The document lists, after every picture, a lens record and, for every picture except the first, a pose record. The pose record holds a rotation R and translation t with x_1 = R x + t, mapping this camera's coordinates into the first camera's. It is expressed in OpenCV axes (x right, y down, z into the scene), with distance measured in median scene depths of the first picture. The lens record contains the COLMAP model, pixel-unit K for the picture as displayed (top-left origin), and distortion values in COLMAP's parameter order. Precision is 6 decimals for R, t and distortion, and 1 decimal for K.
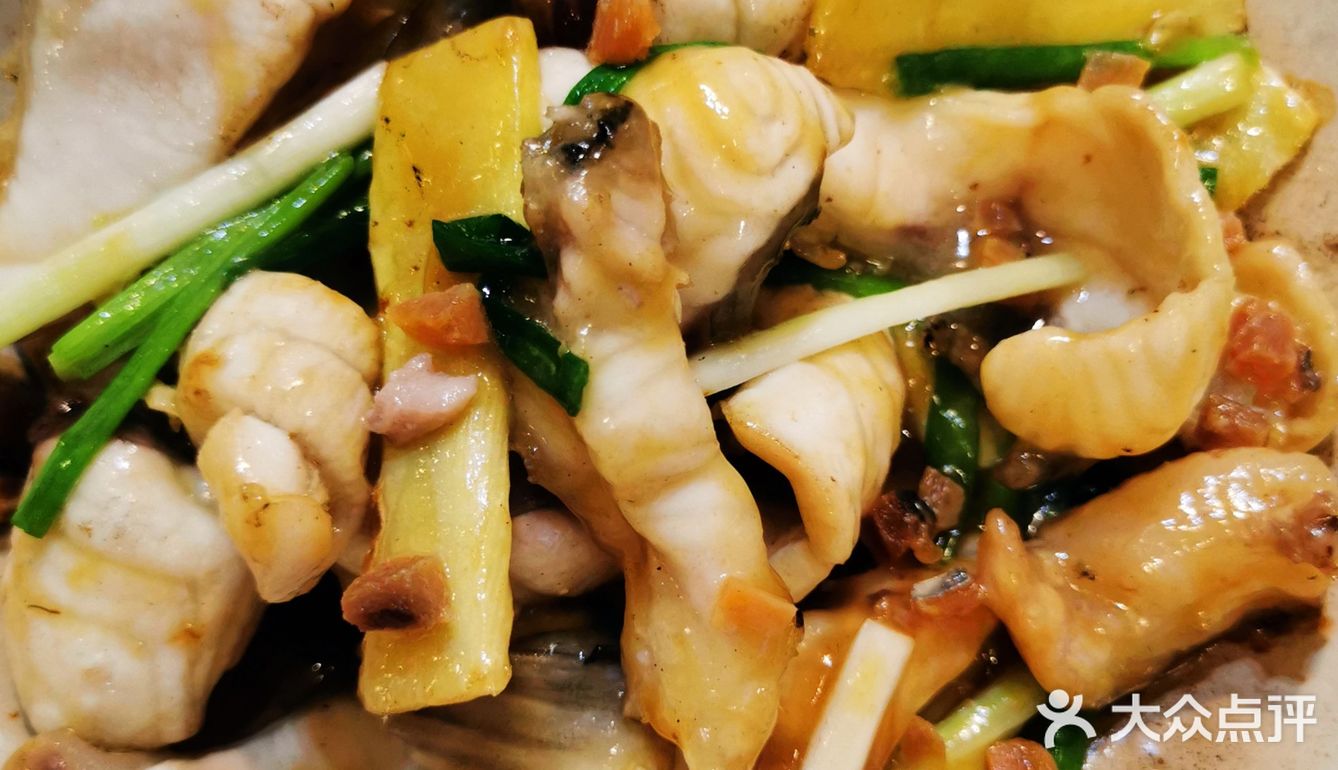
lens RADIAL K [[1498.8, 0, 669.4], [0, 1498.8, 421.1], [0, 0, 1]] dist [-0.038813, 0.024708]
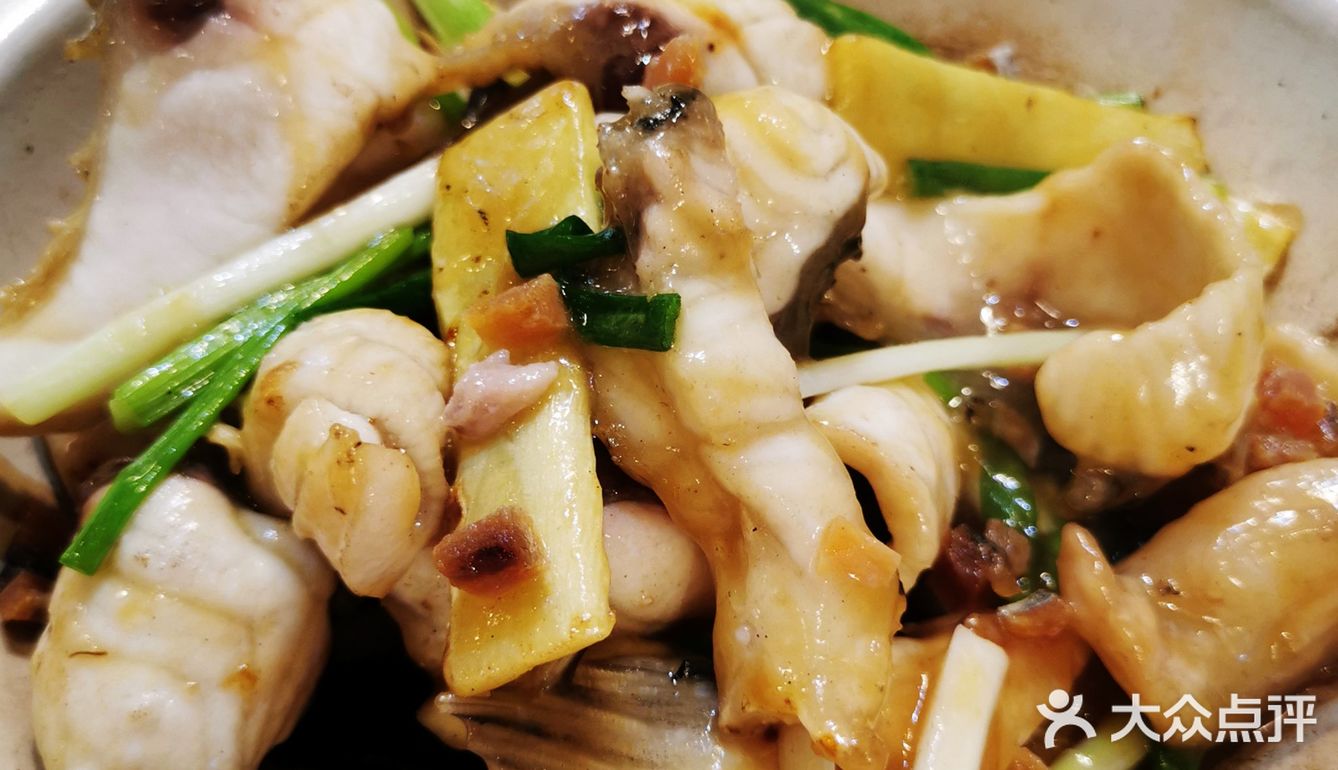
lens RADIAL K [[1498.8, 0, 669.4], [0, 1498.8, 421.1], [0, 0, 1]] dist [-0.038813, 0.024708]
pose [[0.996932, -0.047803, 0.061976, -0.110247], [0.066187, 0.937534, -0.341539, 0.334377], [-0.041778, 0.344593, 0.937822, 0.063597]]
